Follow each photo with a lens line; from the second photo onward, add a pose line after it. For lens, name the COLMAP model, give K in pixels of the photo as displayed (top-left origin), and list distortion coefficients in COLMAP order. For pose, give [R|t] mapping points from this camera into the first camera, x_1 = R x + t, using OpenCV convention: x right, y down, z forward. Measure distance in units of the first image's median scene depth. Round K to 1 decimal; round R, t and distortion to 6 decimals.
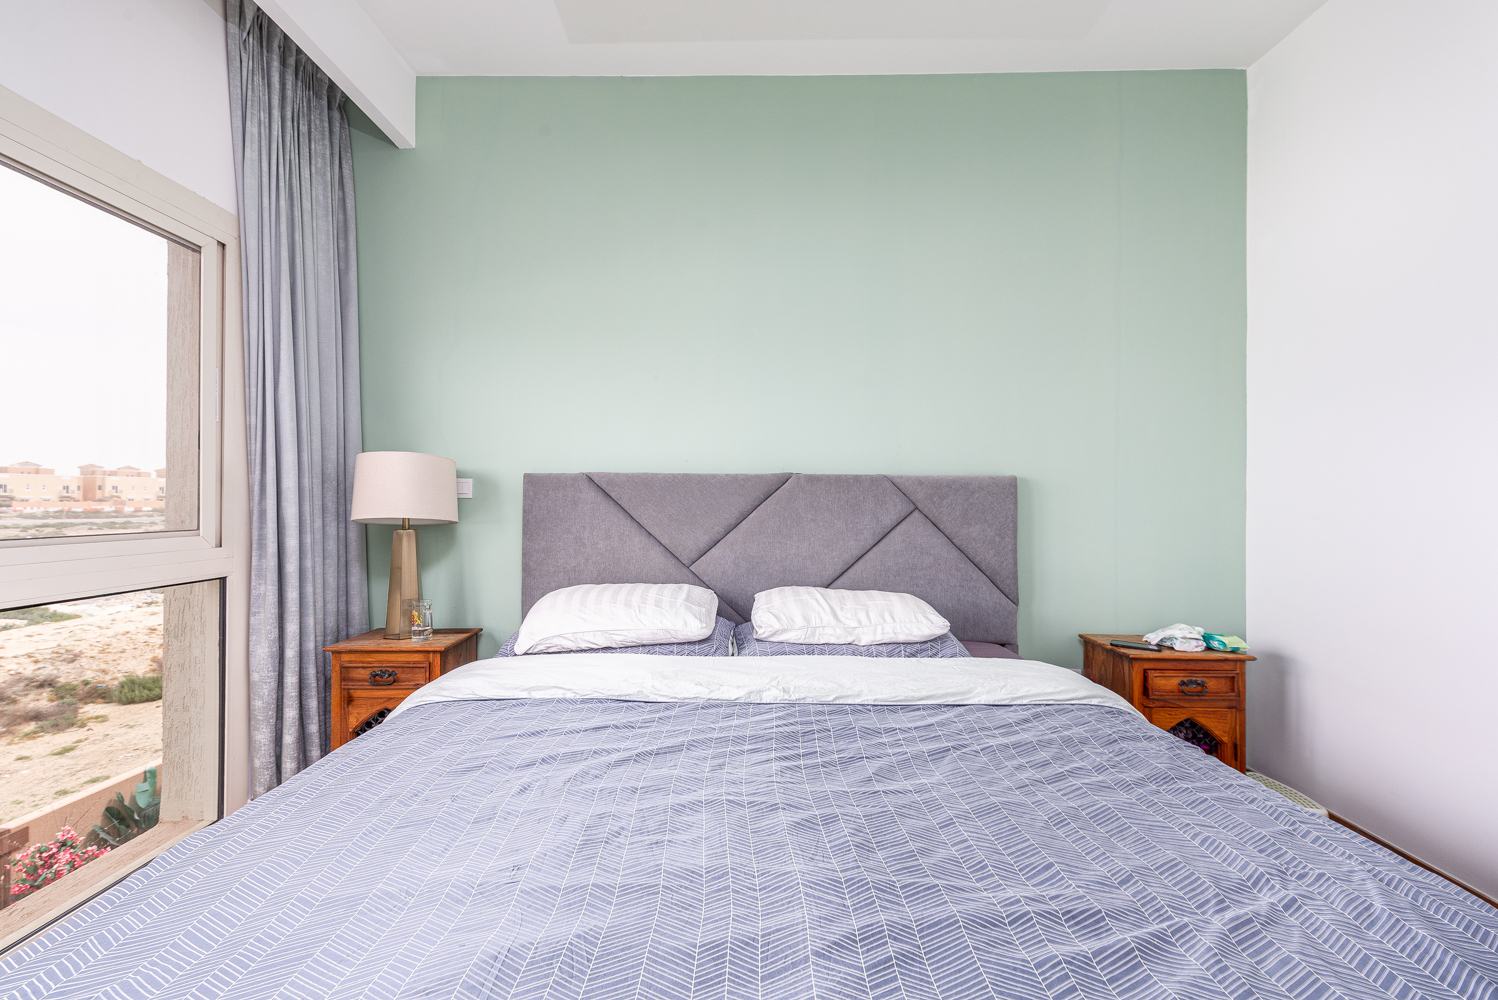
lens RADIAL K [[593.5, 0, 752.4], [0, 593.5, 496.1], [0, 0, 1]] dist [0.011454, -0.003738]
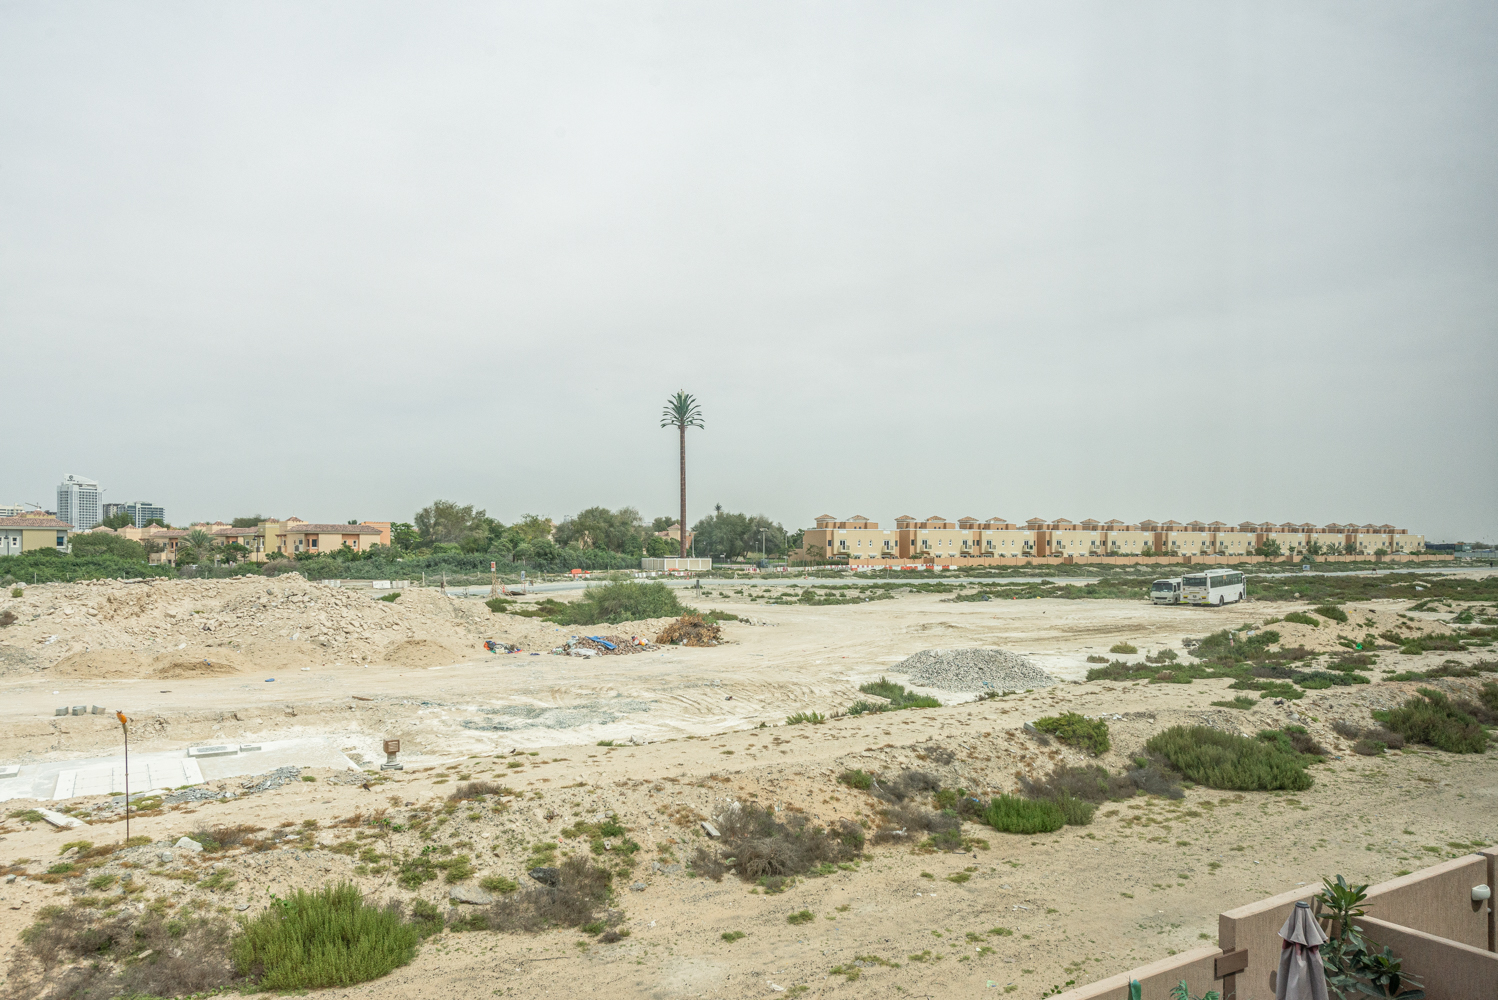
lens RADIAL K [[999.3, 0, 751.5], [0, 999.3, 538.4], [0, 0, 1]] dist [0.046768, -0.029901]
pose [[0.565083, -0.015636, -0.824886, -0.698242], [0.010706, 0.999875, -0.011620, -0.109000], [0.824965, -0.002265, 0.565179, -0.046314]]
